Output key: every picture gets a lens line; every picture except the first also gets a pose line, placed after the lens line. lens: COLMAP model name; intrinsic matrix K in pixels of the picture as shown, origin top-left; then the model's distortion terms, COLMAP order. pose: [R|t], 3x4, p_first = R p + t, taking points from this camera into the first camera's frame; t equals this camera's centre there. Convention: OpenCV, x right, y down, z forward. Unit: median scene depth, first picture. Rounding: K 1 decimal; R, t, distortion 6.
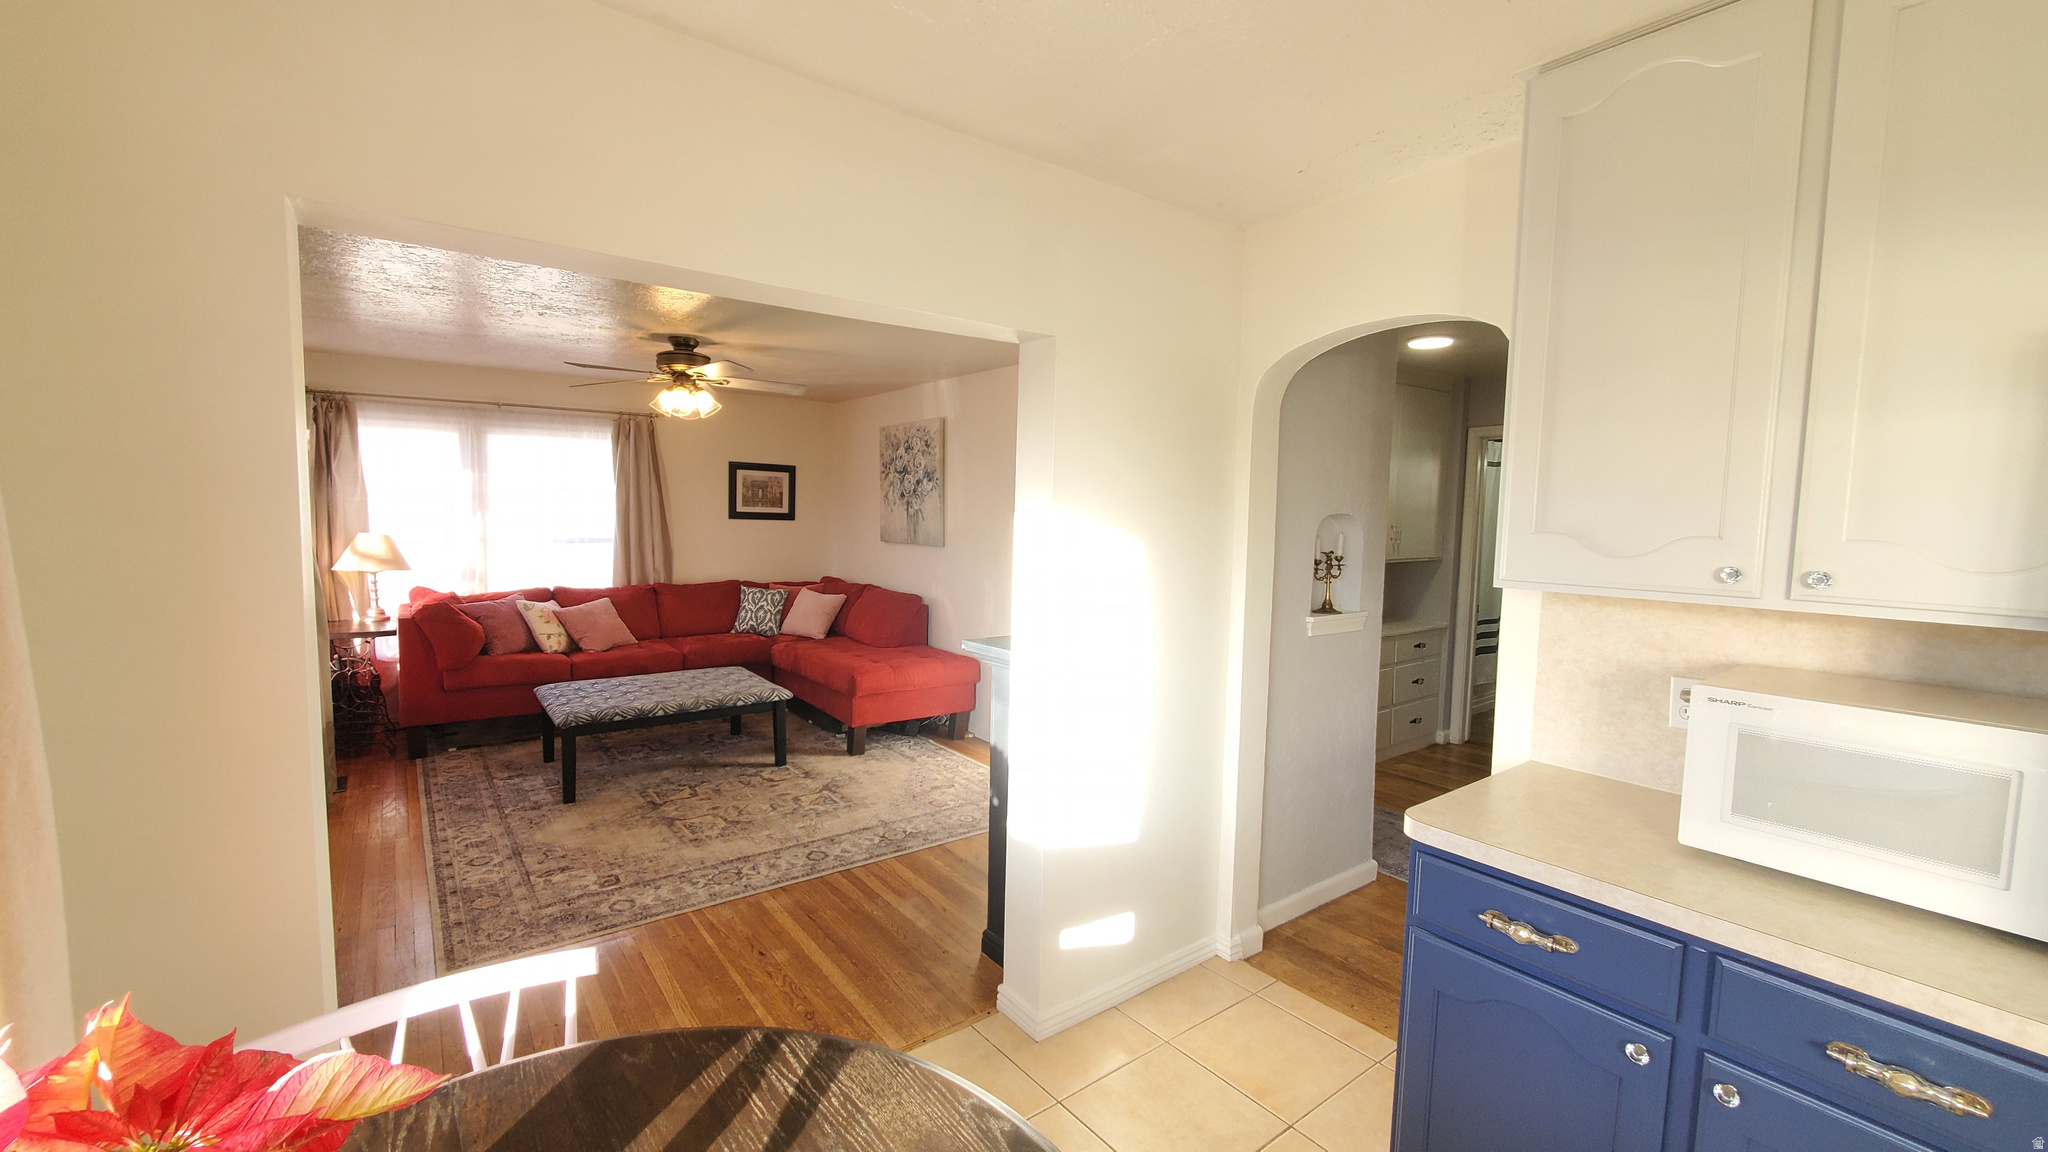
lens RADIAL K [[813.6, 0, 1024.0], [0, 813.6, 576.0], [0, 0, 1]] dist [-0.001607, 0.000090]
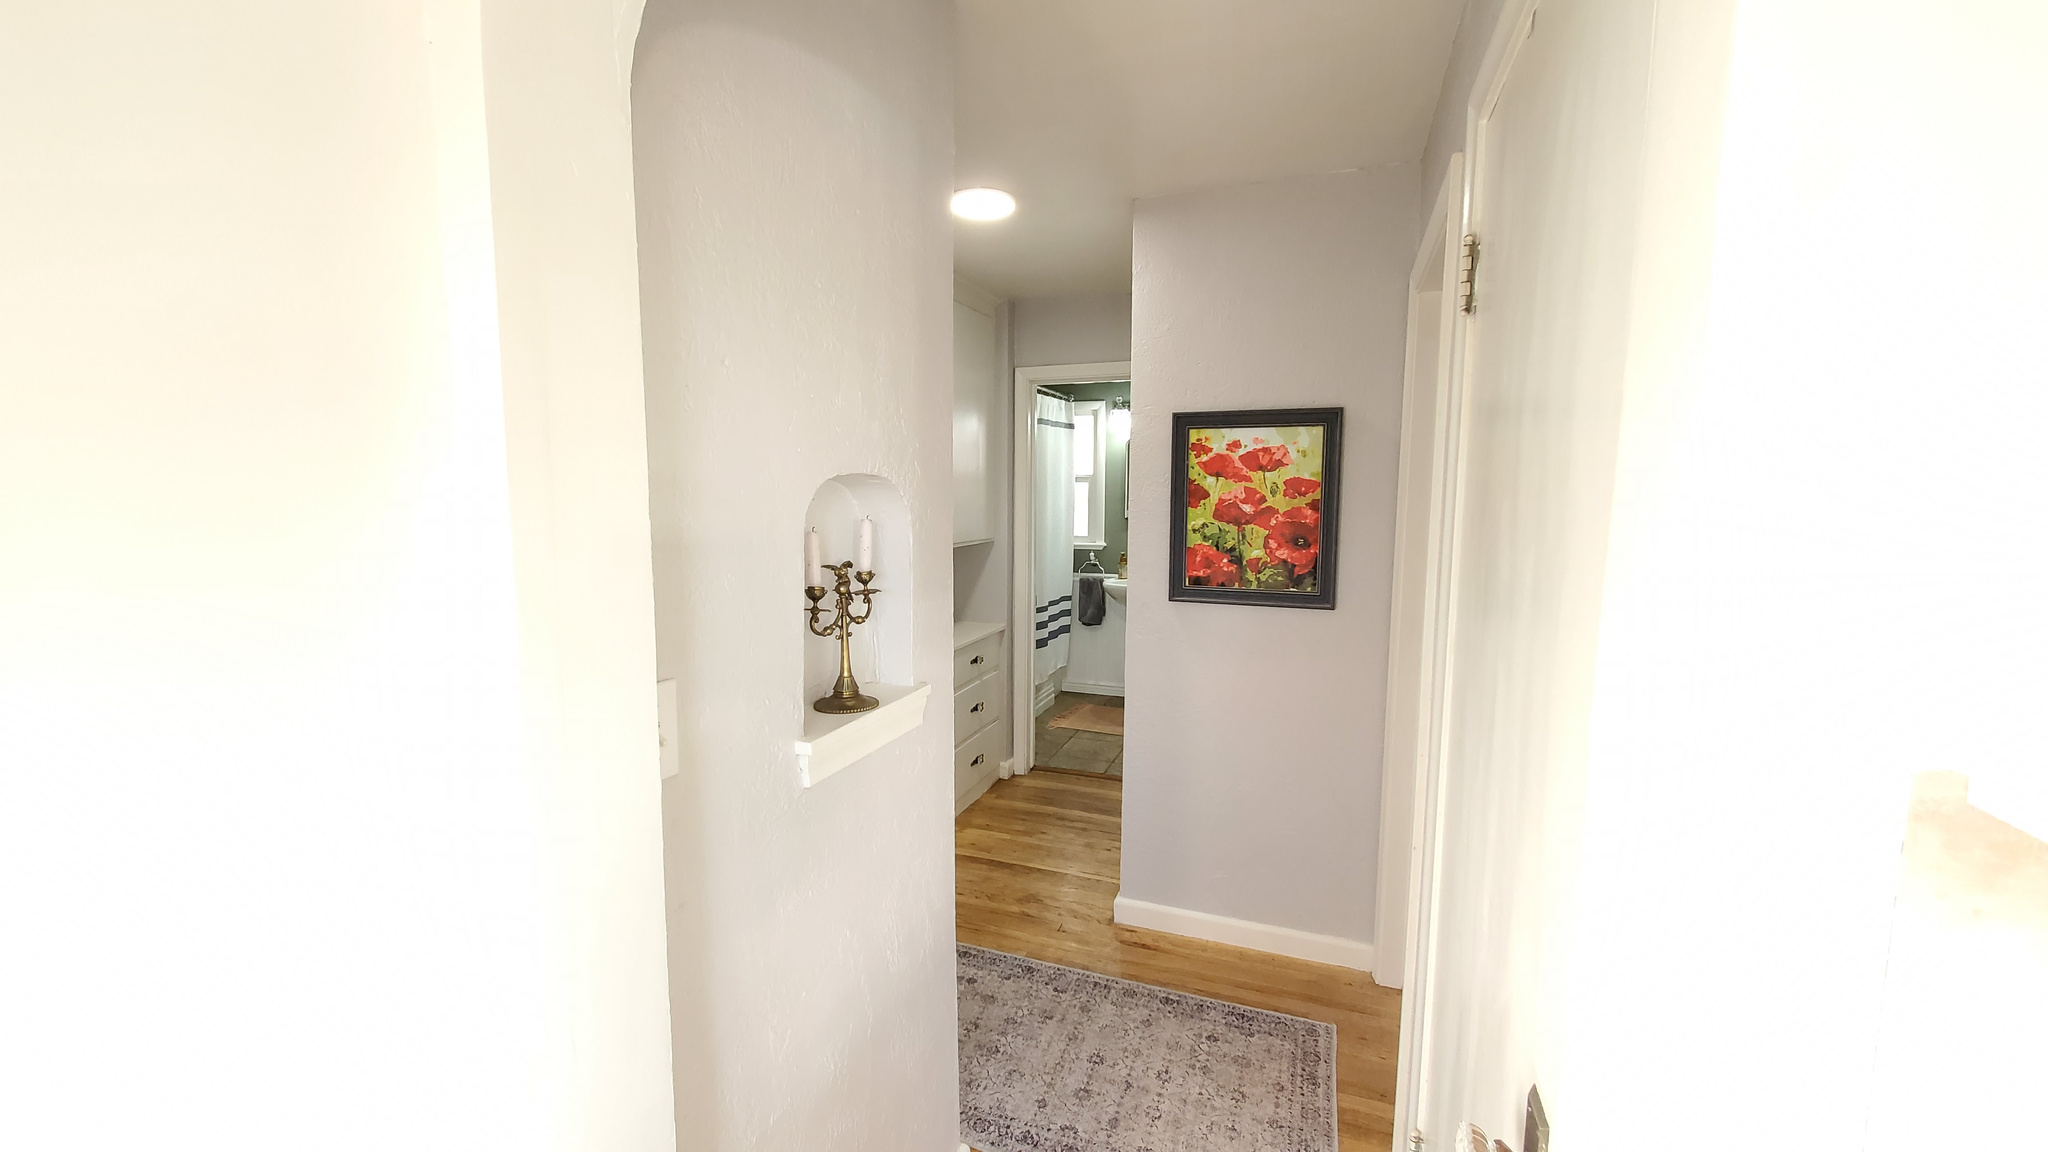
lens RADIAL K [[813.6, 0, 1024.0], [0, 813.6, 576.0], [0, 0, 1]] dist [-0.001607, 0.000090]
pose [[0.845931, -0.071882, 0.528426, 0.234577], [0.054856, 0.997347, 0.047852, -0.039389], [-0.530464, -0.011492, 0.847629, 0.598854]]
